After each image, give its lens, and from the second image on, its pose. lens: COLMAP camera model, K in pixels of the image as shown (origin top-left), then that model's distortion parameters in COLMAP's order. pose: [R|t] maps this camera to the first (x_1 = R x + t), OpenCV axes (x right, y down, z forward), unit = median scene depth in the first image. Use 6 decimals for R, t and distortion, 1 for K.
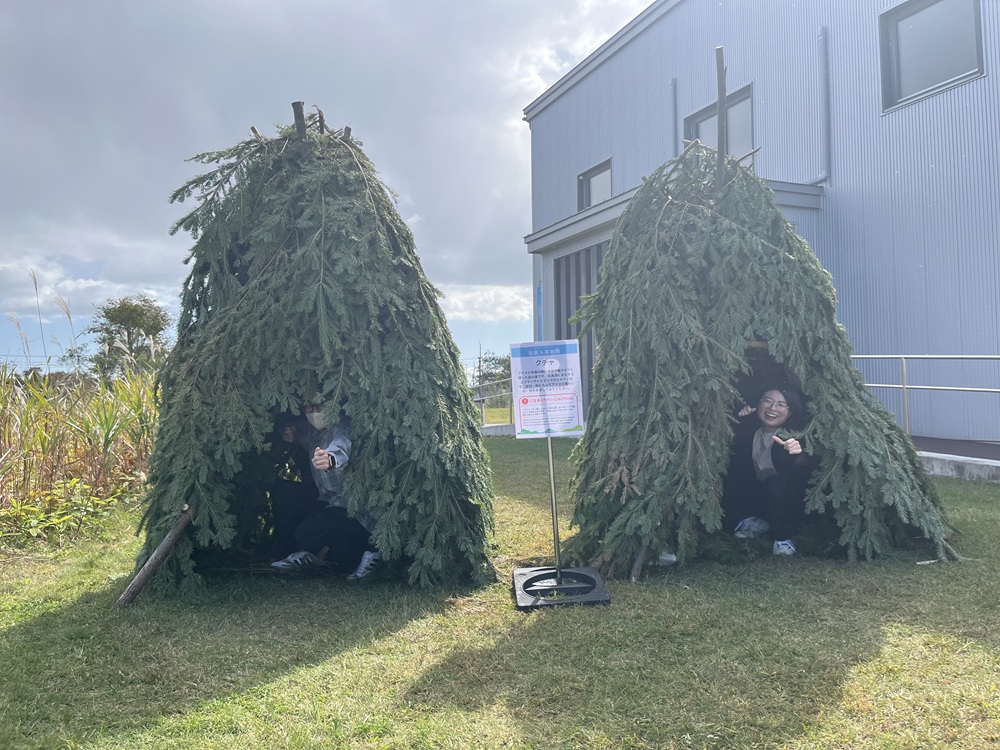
lens RADIAL K [[755.1, 0, 502.0], [0, 755.1, 366.9], [0, 0, 1]] dist [0.076571, -0.105662]
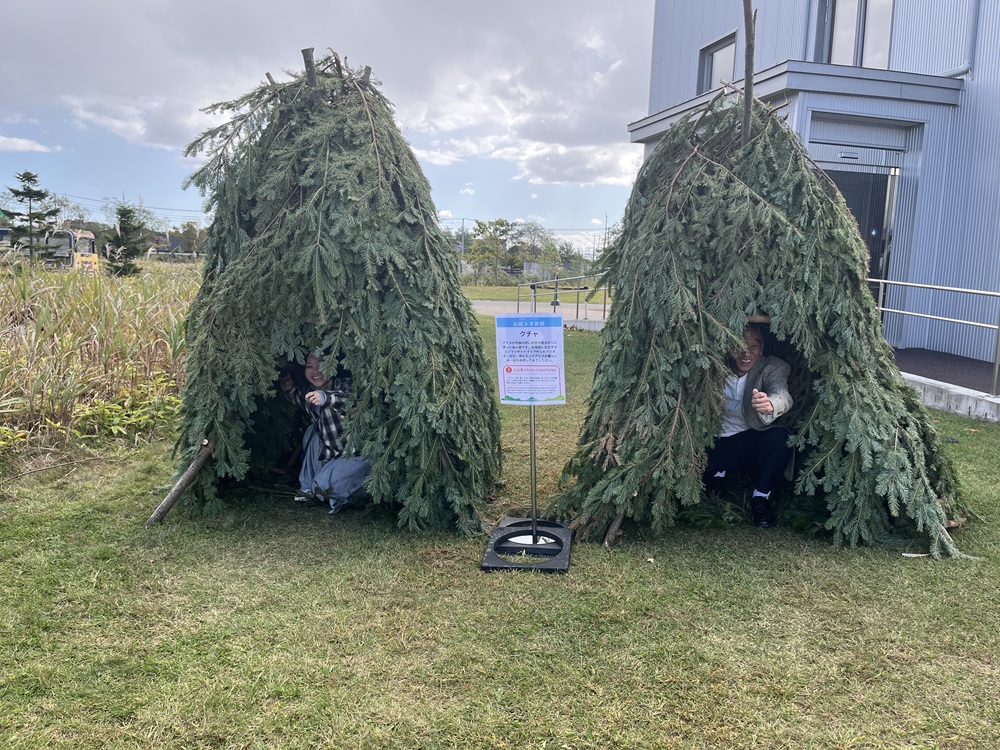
lens RADIAL K [[755.1, 0, 505.7], [0, 755.1, 367.9], [0, 0, 1]] dist [0.076571, -0.105662]
pose [[0.985954, 0.065465, -0.153652, 0.175282], [-0.038256, 0.984042, 0.173777, -0.128145], [0.162576, -0.165458, 0.972724, 0.008302]]
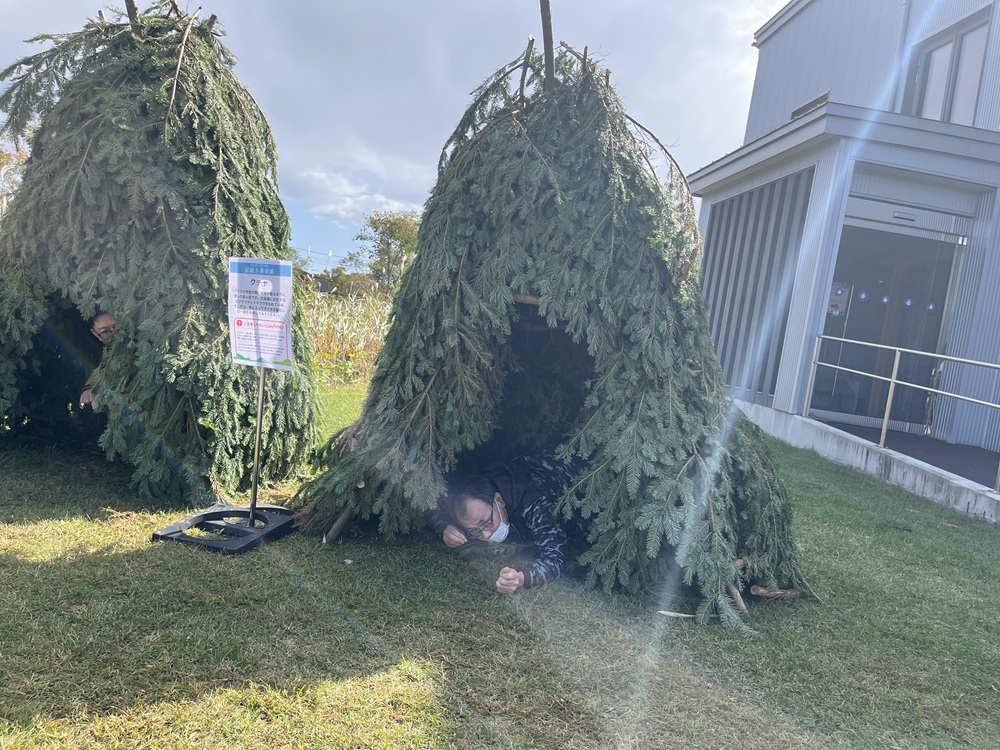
lens RADIAL K [[755.1, 0, 479.9], [0, 755.1, 378.2], [0, 0, 1]] dist [0.076571, -0.105662]
pose [[0.924998, 0.175295, -0.337122, 0.586987], [-0.143325, 0.982652, 0.117698, -0.035956], [0.351905, -0.060553, 0.934075, 0.238239]]
